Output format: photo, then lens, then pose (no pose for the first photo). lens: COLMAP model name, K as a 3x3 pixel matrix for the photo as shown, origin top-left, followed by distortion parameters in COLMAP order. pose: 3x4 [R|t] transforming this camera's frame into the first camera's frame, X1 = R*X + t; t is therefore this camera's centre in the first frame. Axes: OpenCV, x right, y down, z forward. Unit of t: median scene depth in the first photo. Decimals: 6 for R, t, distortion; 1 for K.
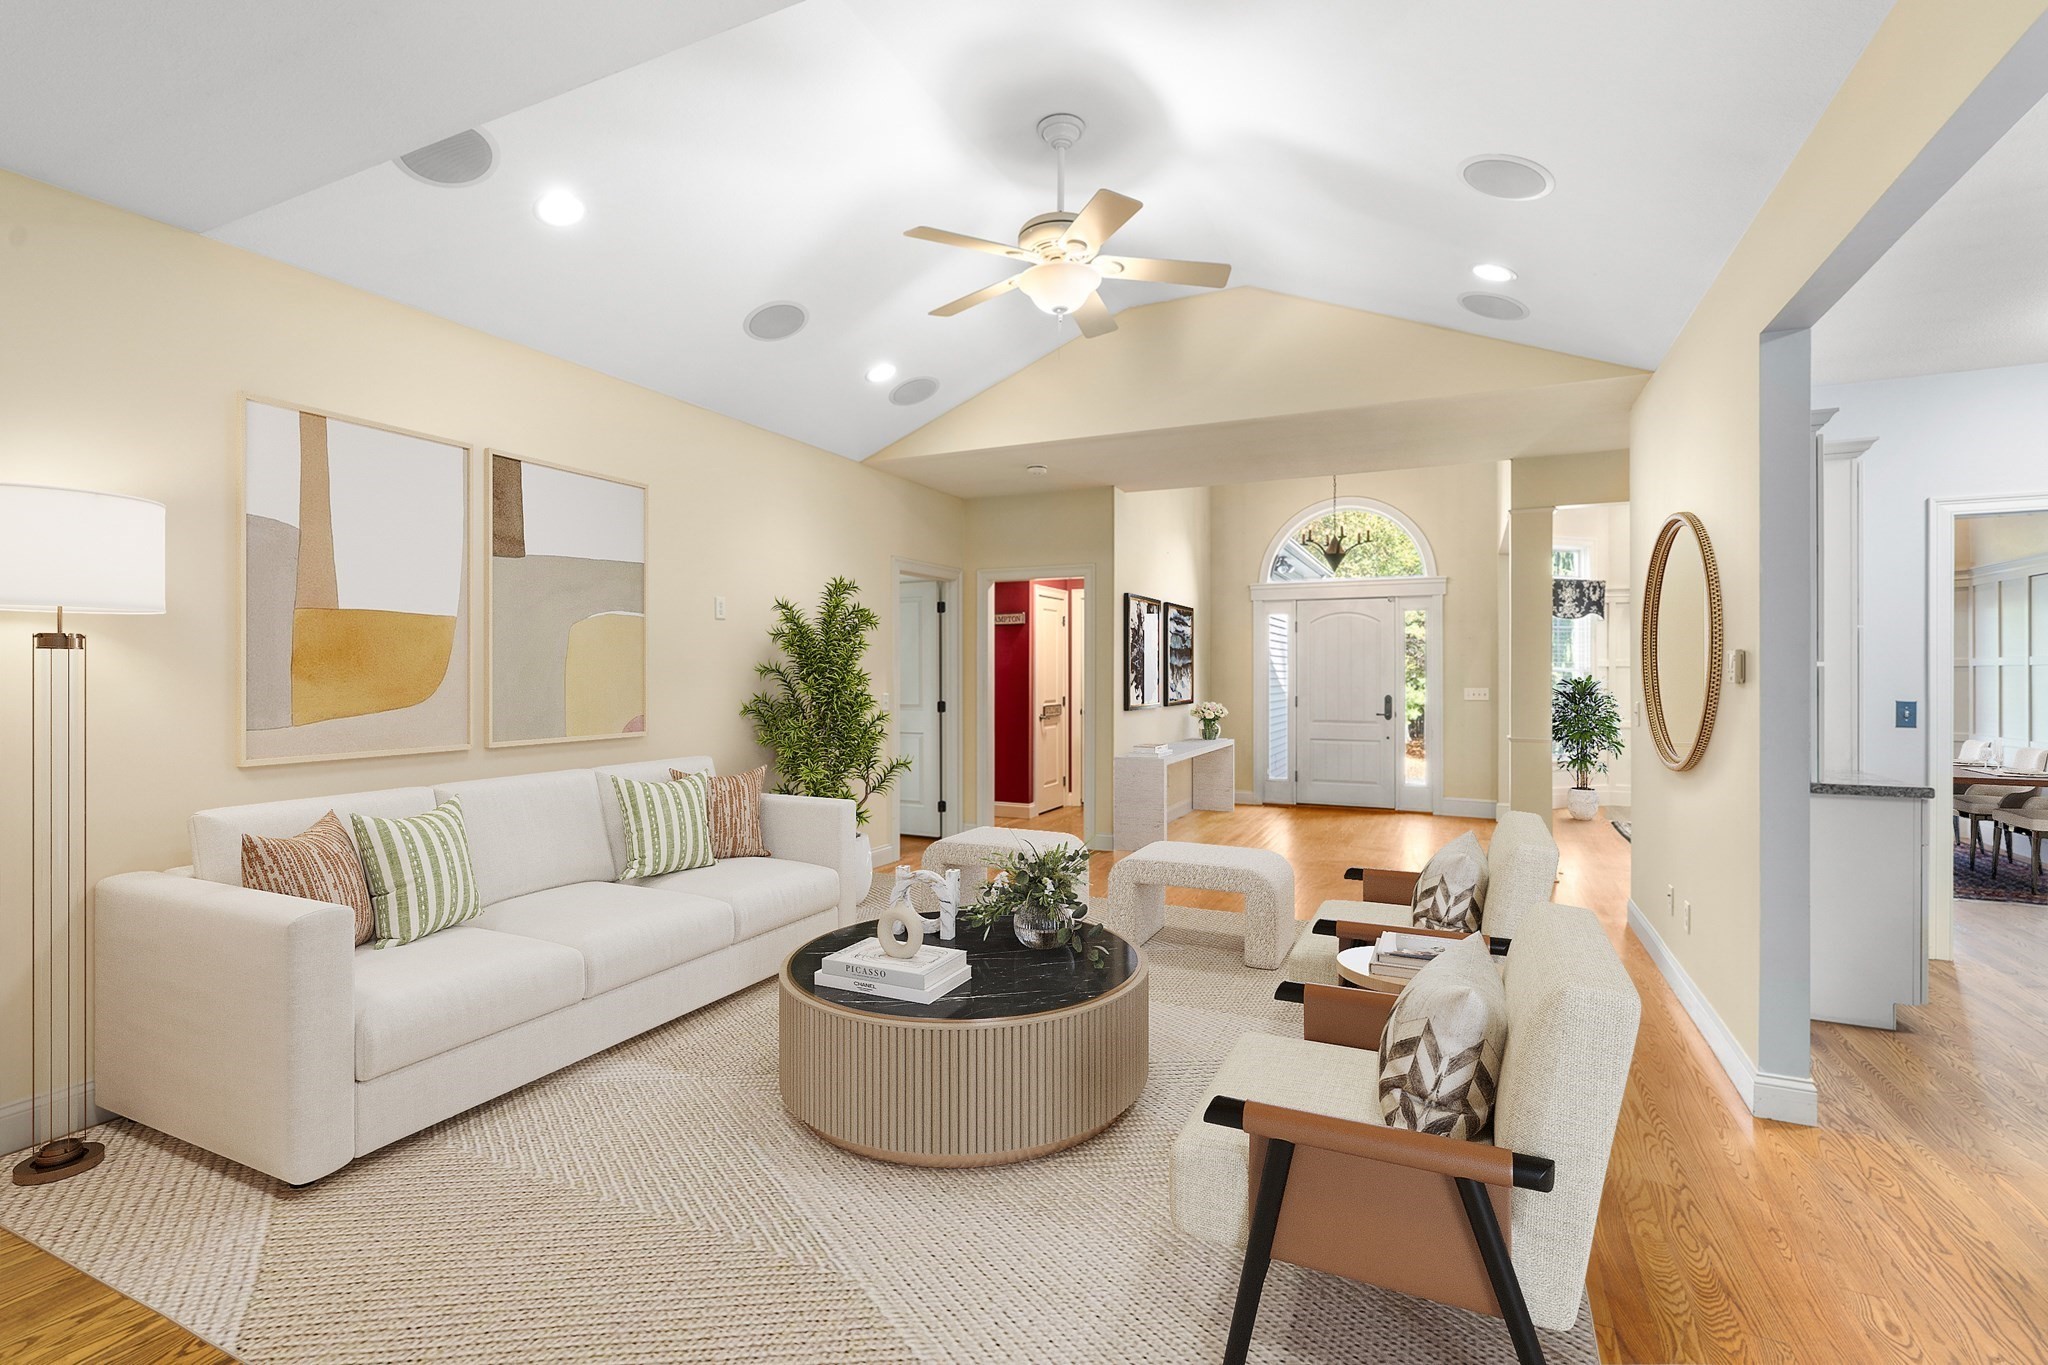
lens RADIAL K [[947.9, 0, 1025.8], [0, 947.9, 666.3], [0, 0, 1]] dist [0.003586, 0.001195]
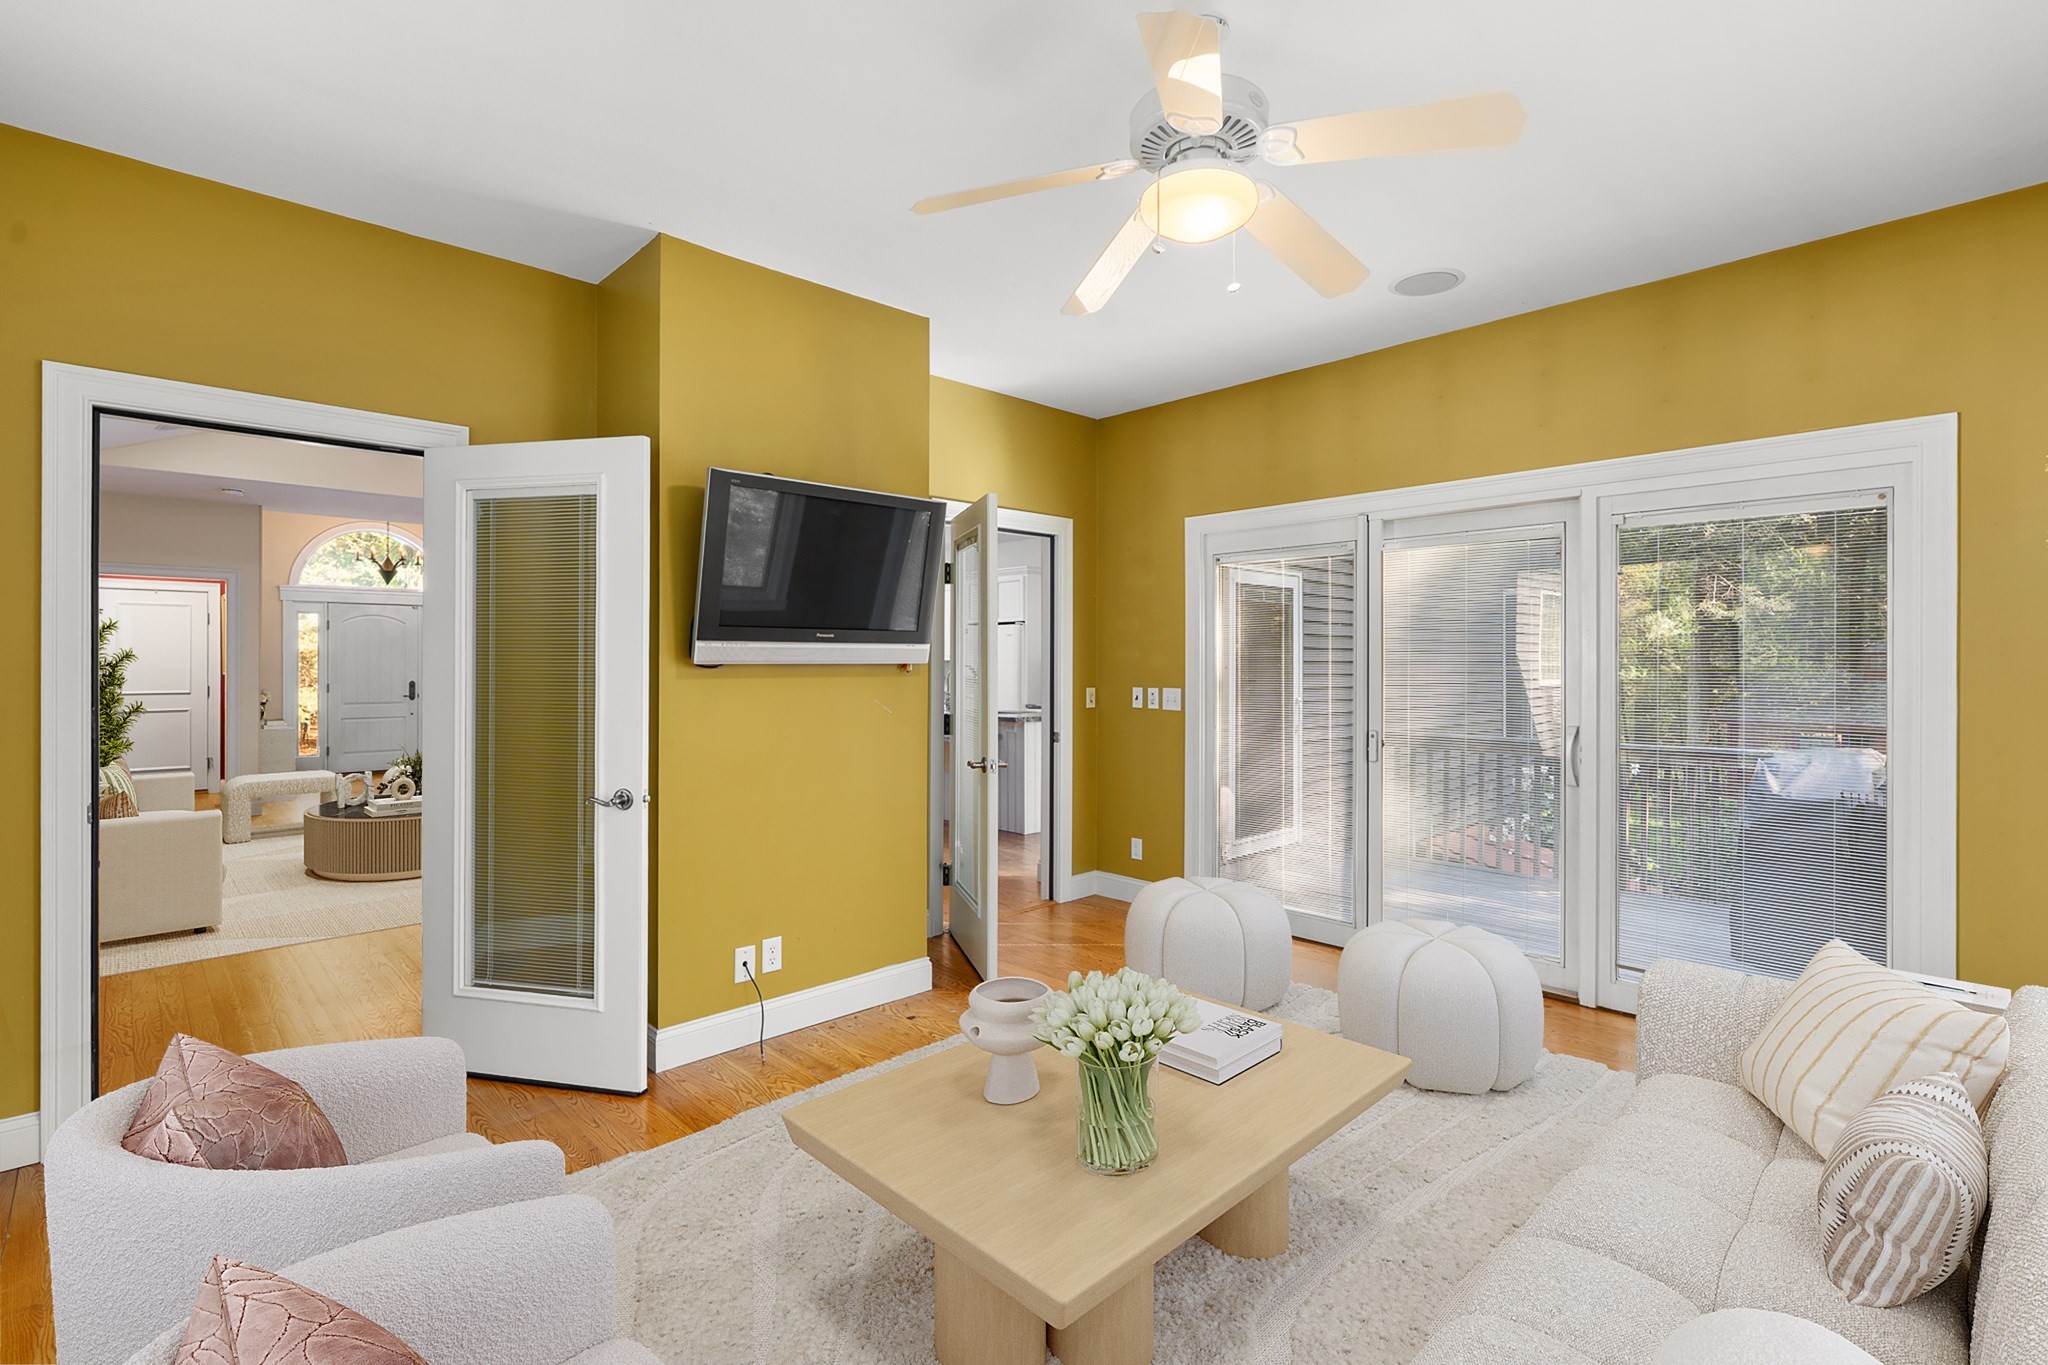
lens RADIAL K [[910.4, 0, 989.7], [0, 910.4, 660.2], [0, 0, 1]] dist [0.000743, 0.000159]
pose [[0.386679, -0.000601, 0.922214, -0.673081], [-0.005151, 0.999983, 0.002811, -0.008075], [-0.922200, -0.005837, 0.386670, -0.305732]]
